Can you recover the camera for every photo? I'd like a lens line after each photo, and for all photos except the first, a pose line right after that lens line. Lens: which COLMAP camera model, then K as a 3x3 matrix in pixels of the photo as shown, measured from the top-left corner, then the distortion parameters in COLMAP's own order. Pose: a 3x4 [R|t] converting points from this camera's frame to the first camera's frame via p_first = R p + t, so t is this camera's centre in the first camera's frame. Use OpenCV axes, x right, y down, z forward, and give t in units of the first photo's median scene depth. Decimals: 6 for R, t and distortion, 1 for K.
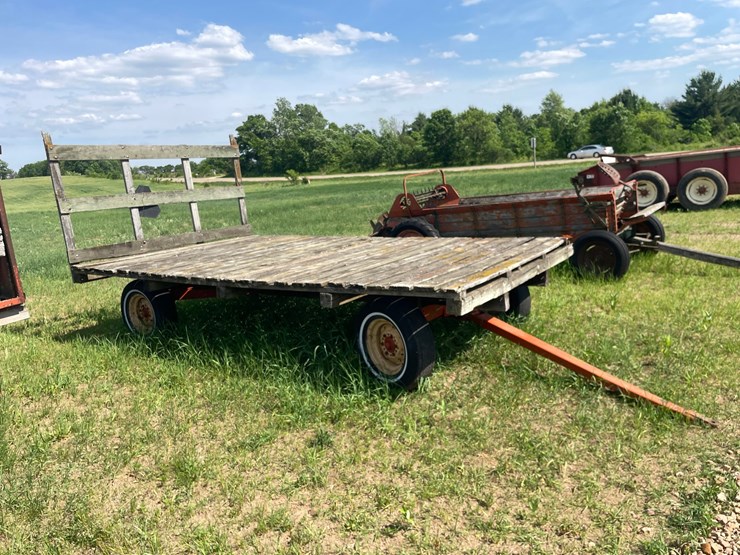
lens RADIAL K [[562.0, 0, 373.9], [0, 562.0, 274.7], [0, 0, 1]] dist [0.074608, -0.103322]
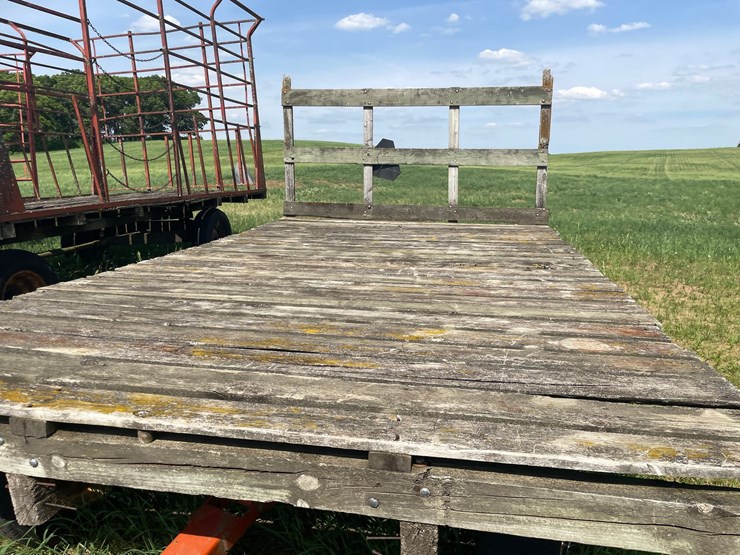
lens RADIAL K [[562.0, 0, 375.5], [0, 562.0, 282.7], [0, 0, 1]] dist [0.074608, -0.103322]
pose [[0.405649, 0.262219, -0.875608, 0.328751], [-0.202803, 0.959909, 0.193511, -0.102519], [0.891246, 0.099079, 0.442565, 0.585920]]
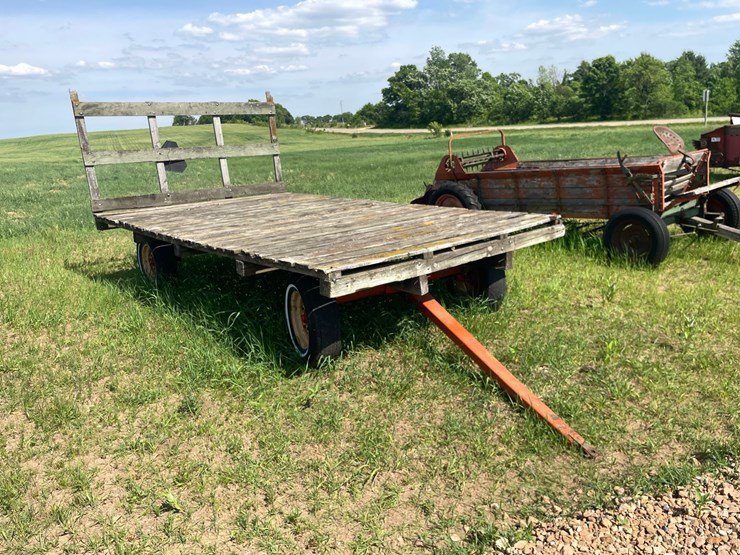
lens RADIAL K [[562.0, 0, 375.4], [0, 562.0, 268.4], [0, 0, 1]] dist [0.074608, -0.103322]
pose [[0.966056, 0.082351, -0.244856, 0.218446], [-0.064863, 0.994789, 0.078659, -0.026520], [0.250058, -0.060107, 0.966363, 0.055869]]
